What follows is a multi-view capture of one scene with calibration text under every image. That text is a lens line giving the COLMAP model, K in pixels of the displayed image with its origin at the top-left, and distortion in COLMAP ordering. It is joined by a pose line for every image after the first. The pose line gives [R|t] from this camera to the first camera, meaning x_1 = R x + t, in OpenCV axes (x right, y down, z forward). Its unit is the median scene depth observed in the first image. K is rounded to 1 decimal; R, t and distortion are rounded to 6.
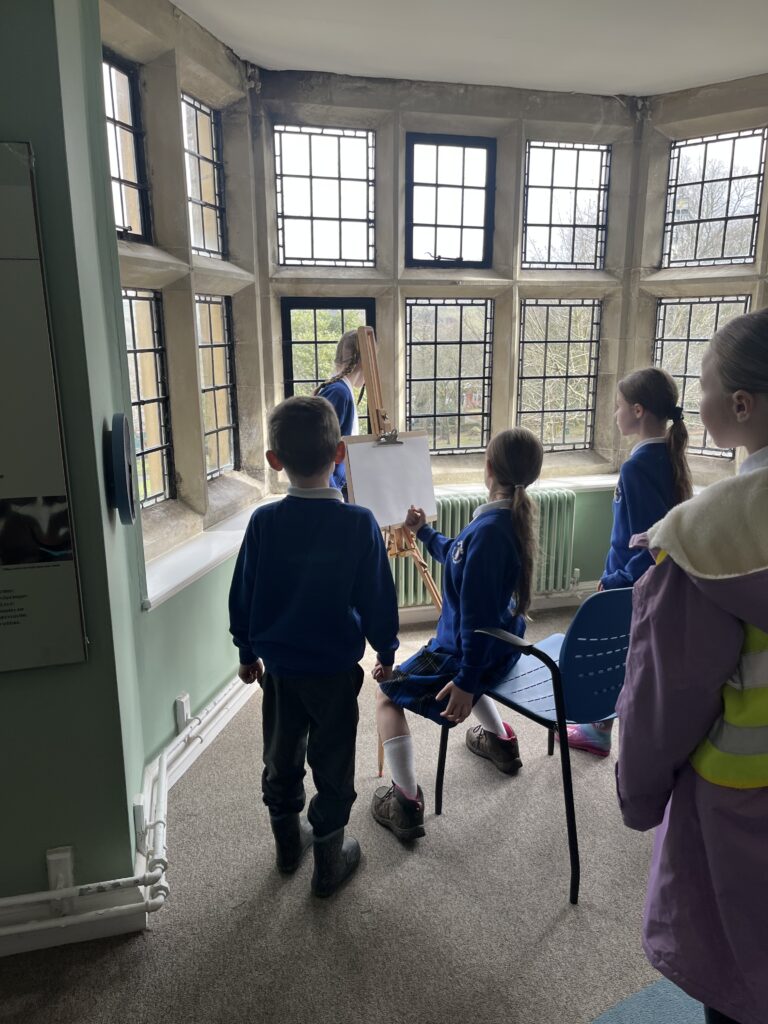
lens RADIAL K [[762.4, 0, 384.0], [0, 762.4, 512.0], [0, 0, 1]] dist [0.003229, -0.001248]
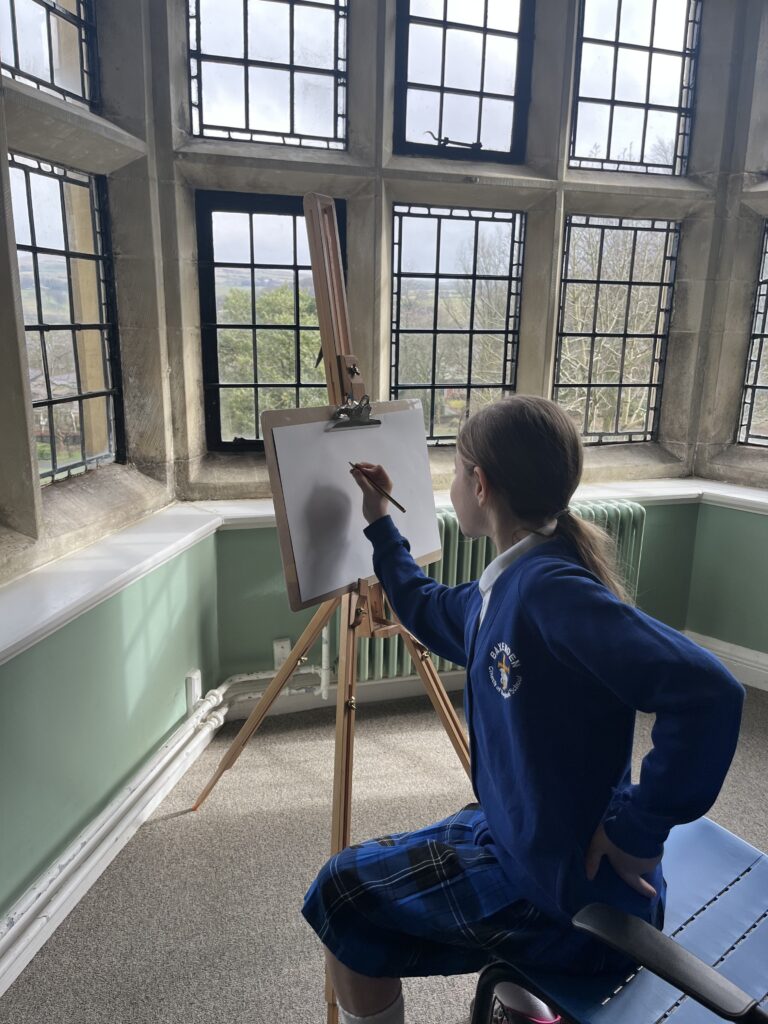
lens RADIAL K [[762.4, 0, 384.0], [0, 762.4, 512.0], [0, 0, 1]] dist [0.003229, -0.001248]
pose [[0.999423, 0.017677, 0.028988, 0.006354], [-0.018010, 0.999774, 0.011268, -0.024033], [-0.028782, -0.011783, 0.999516, 0.342111]]
